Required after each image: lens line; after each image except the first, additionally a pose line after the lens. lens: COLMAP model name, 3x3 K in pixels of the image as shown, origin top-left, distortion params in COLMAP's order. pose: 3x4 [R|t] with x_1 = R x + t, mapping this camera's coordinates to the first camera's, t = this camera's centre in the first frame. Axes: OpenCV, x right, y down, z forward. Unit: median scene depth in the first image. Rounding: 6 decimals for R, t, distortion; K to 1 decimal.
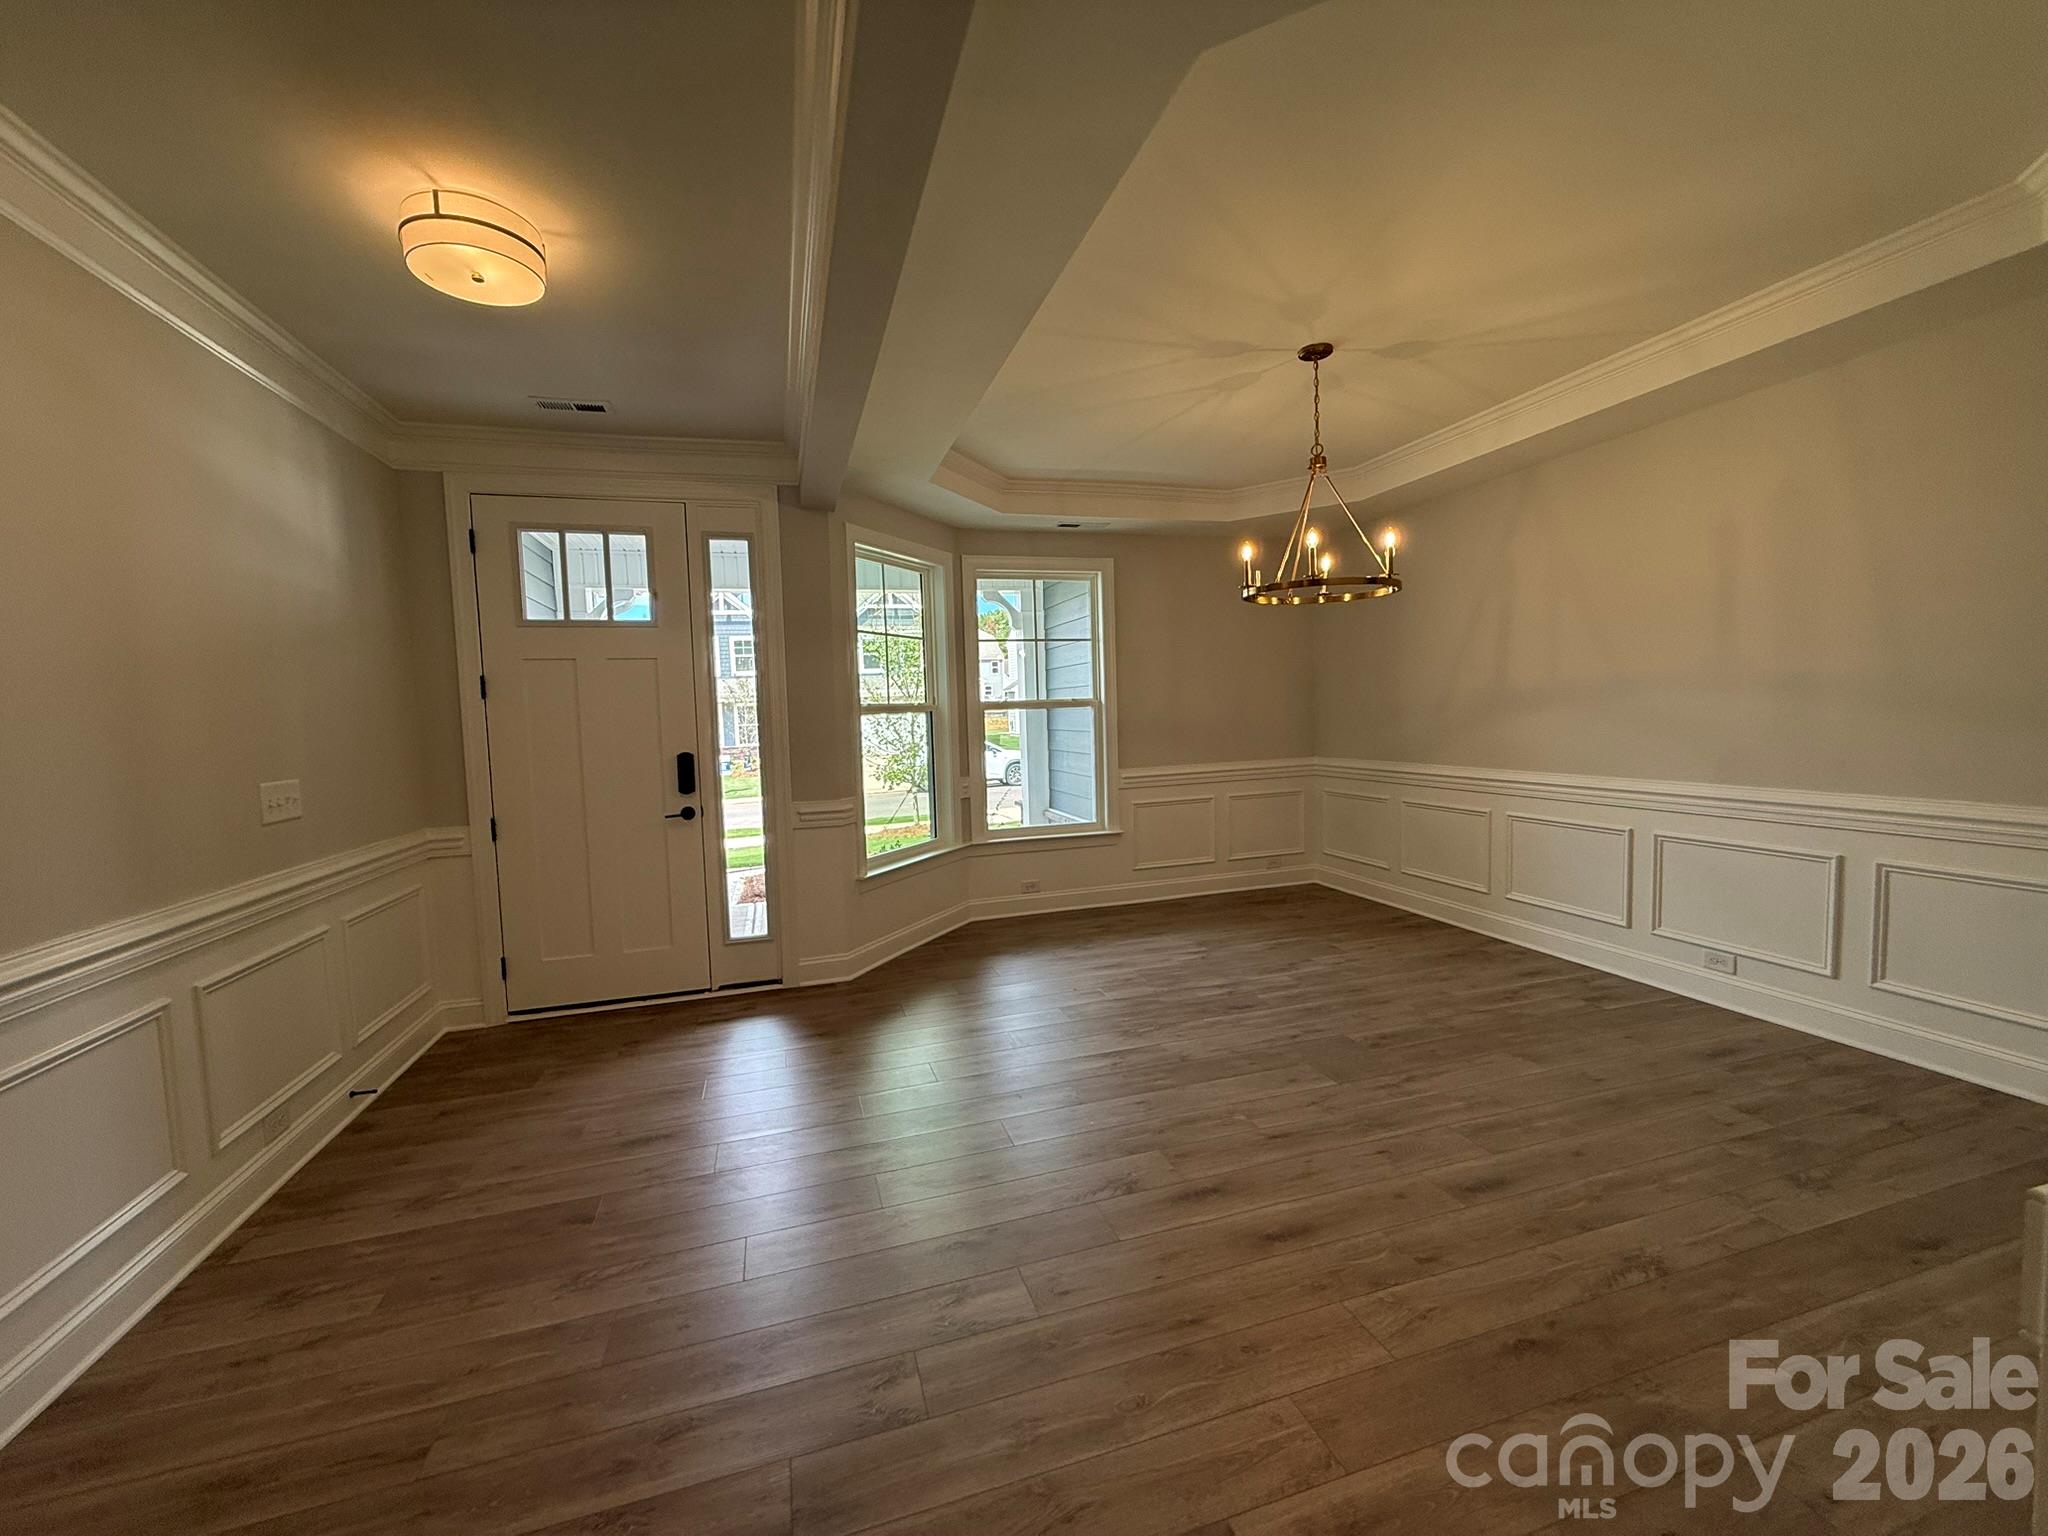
lens RADIAL K [[813.2, 0, 1020.0], [0, 813.2, 765.6], [0, 0, 1]] dist [-0.000304, -0.000099]
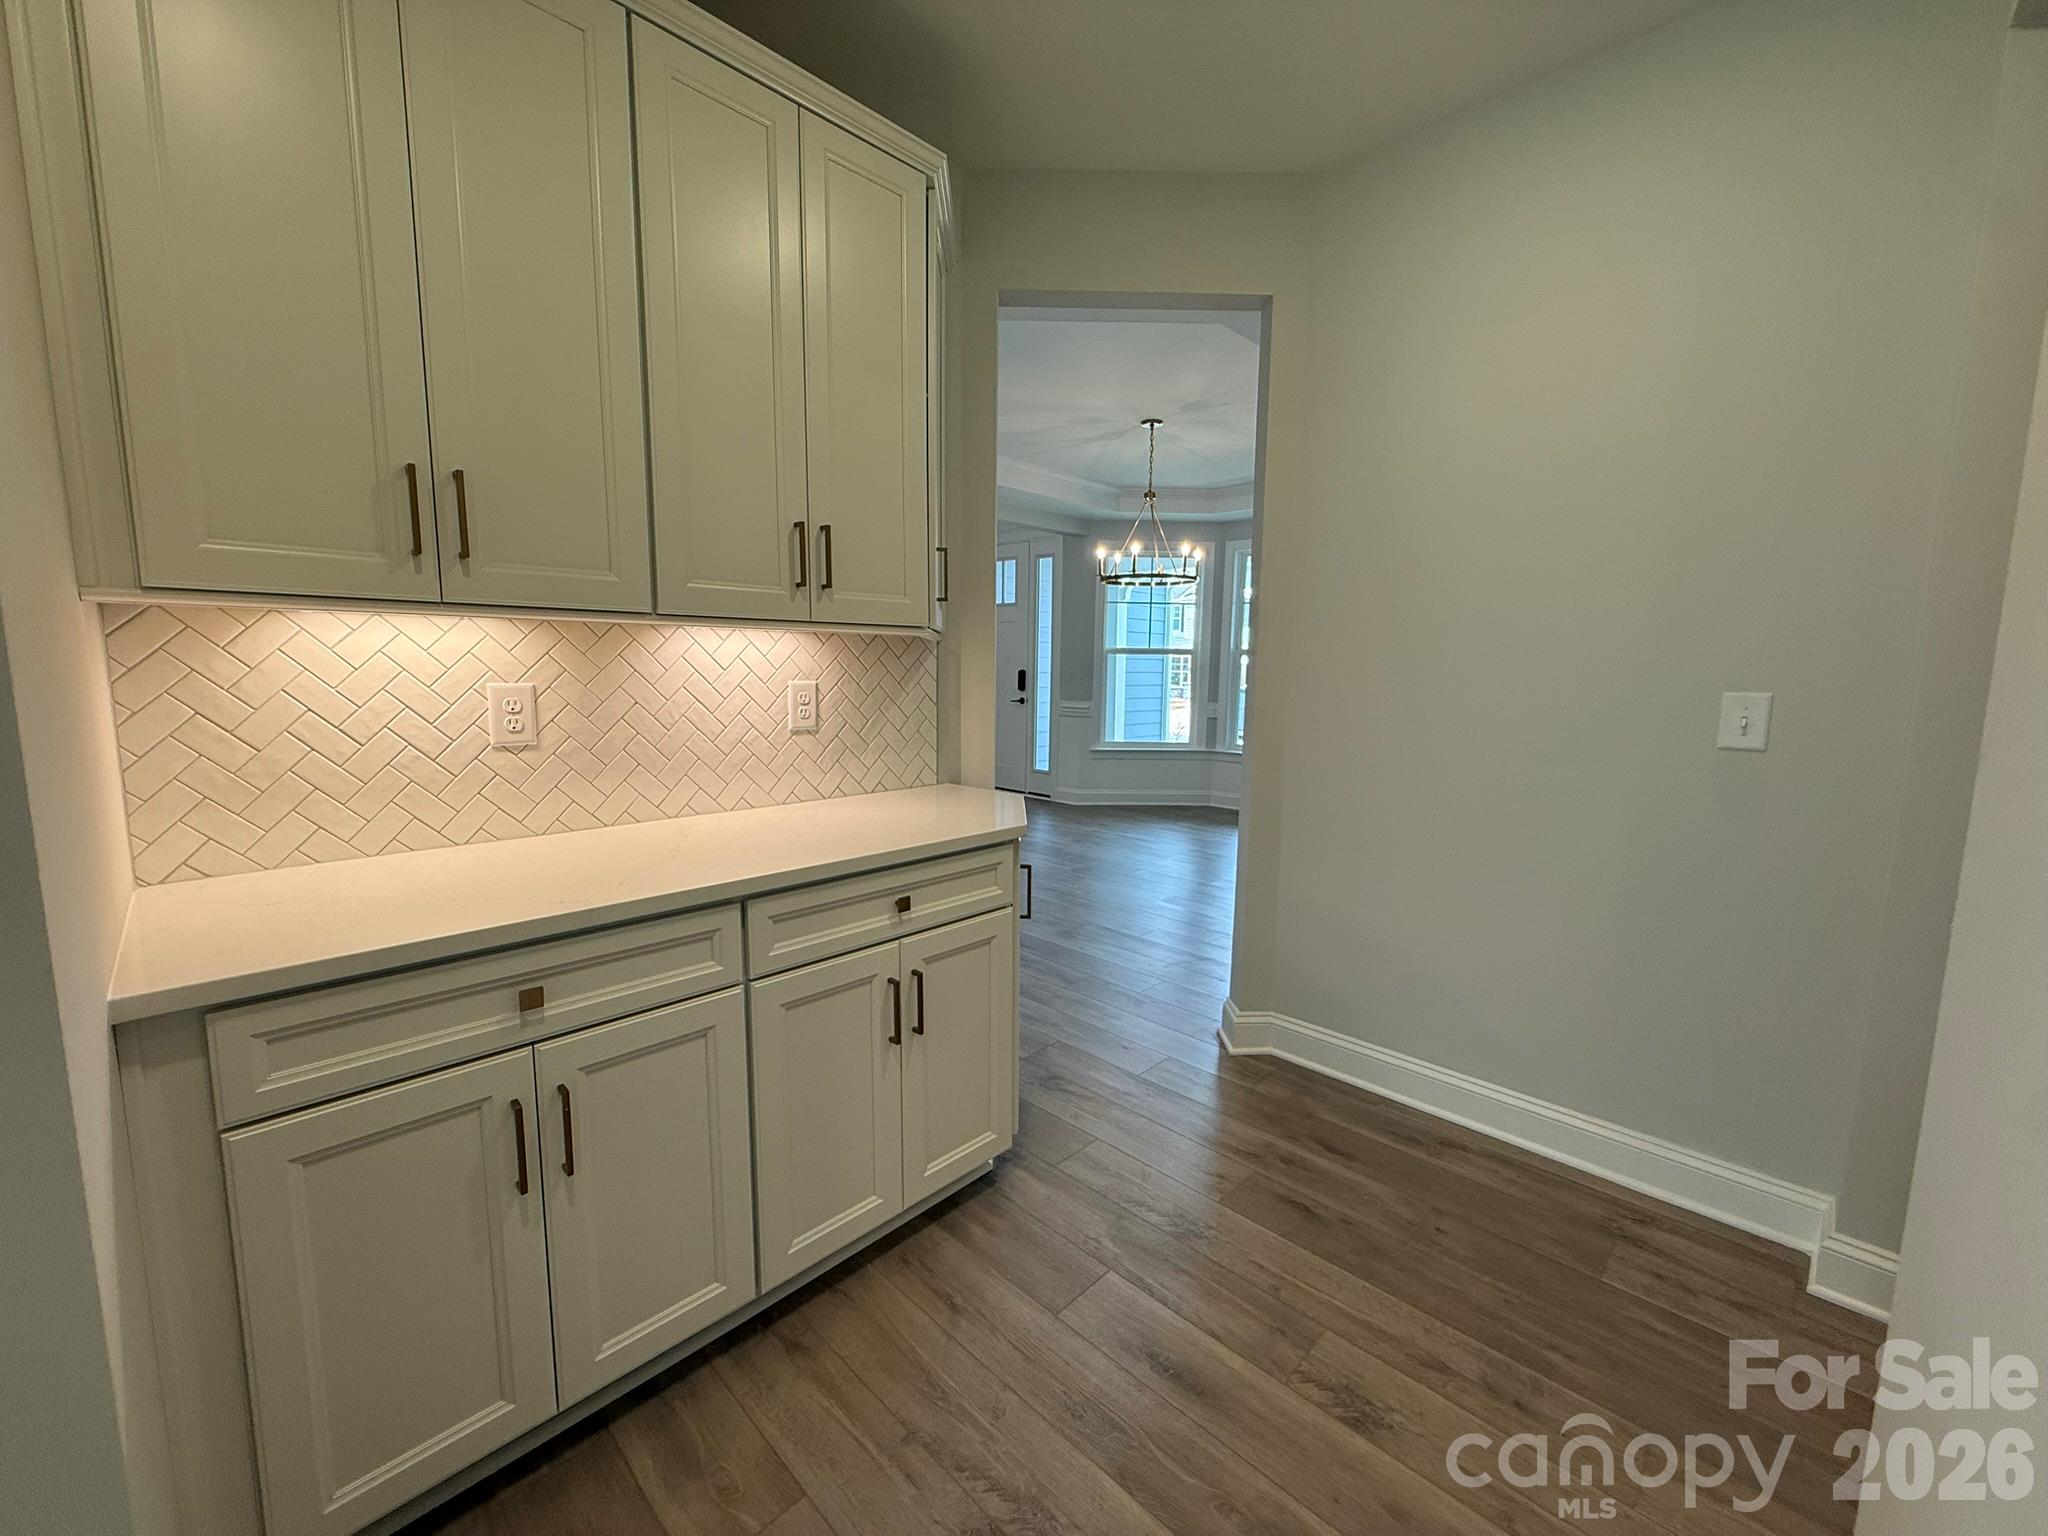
lens RADIAL K [[813.2, 0, 1020.0], [0, 813.2, 765.6], [0, 0, 1]] dist [-0.000304, -0.000099]
pose [[0.478715, 0.152769, -0.864577, 1.306884], [-0.085471, 0.988177, 0.127284, -0.036440], [0.873800, 0.012963, 0.486112, 0.038411]]
